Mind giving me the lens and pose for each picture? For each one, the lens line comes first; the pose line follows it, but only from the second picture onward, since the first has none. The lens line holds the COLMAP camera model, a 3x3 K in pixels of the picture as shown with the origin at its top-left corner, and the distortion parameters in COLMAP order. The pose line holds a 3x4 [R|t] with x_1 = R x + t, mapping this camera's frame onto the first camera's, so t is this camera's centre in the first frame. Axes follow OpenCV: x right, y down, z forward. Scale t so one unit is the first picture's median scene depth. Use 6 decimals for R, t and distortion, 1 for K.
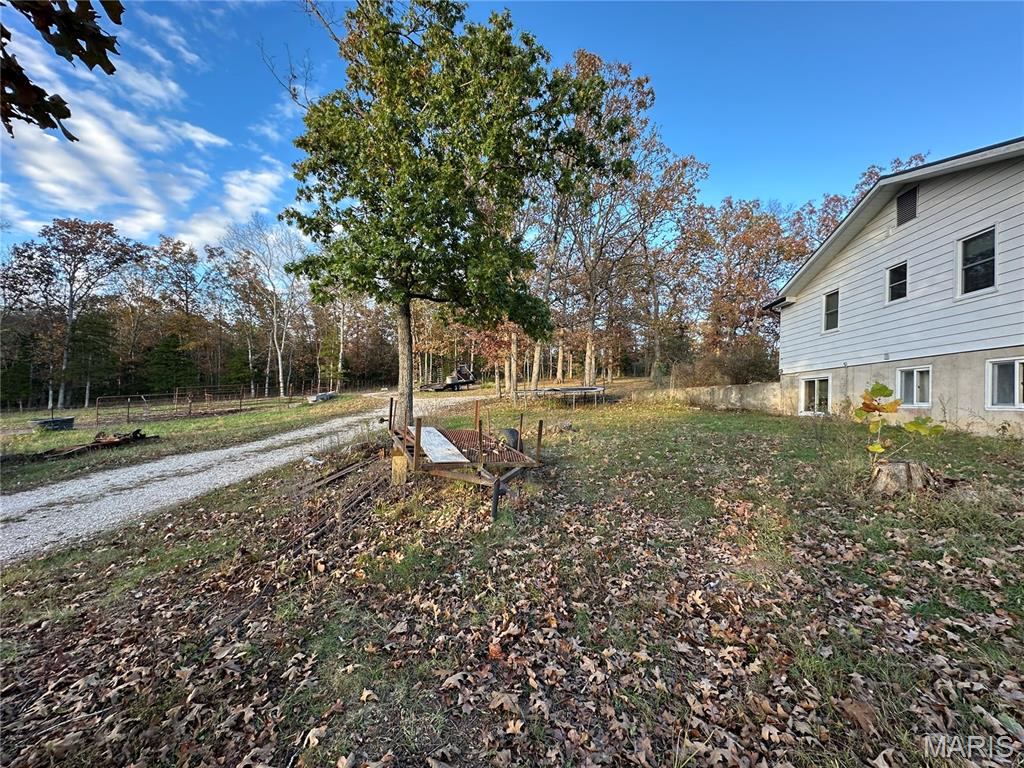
lens RADIAL K [[408.0, 0, 512.0], [0, 408.0, 384.0], [0, 0, 1]] dist [-0.001624, 0.000242]
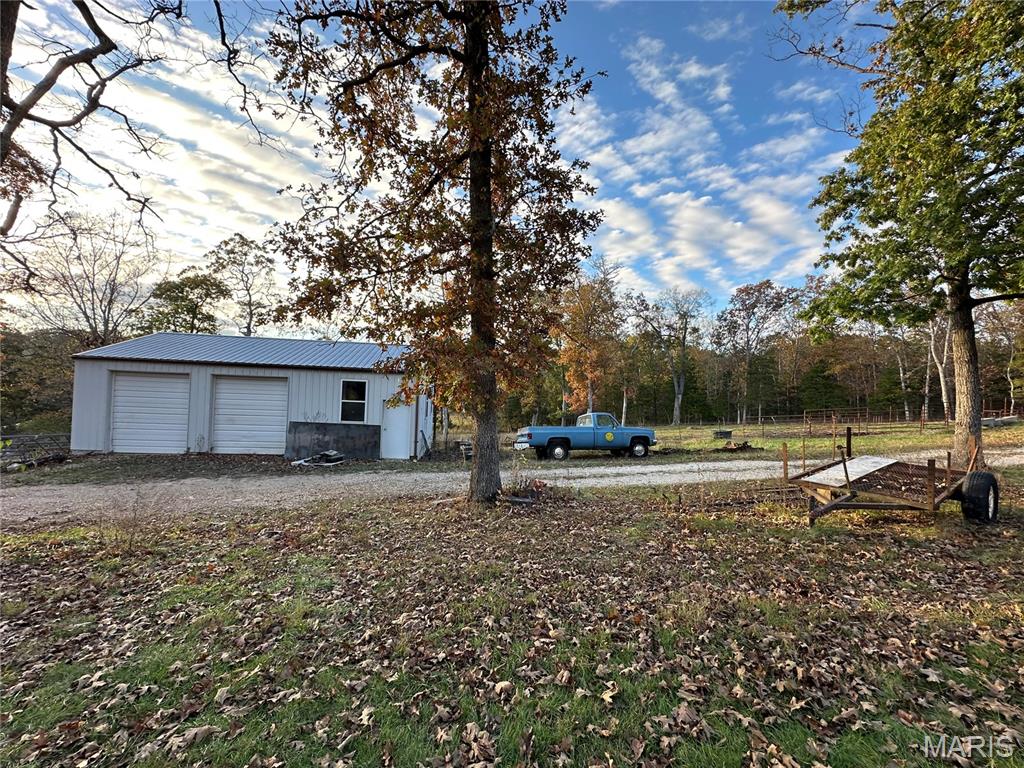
lens RADIAL K [[408.0, 0, 512.0], [0, 408.0, 384.0], [0, 0, 1]] dist [-0.001624, 0.000242]
pose [[0.176191, -0.054128, -0.982867, 0.108475], [0.006025, 0.998528, -0.053910, -0.004950], [0.984338, 0.003577, 0.176258, -0.012551]]
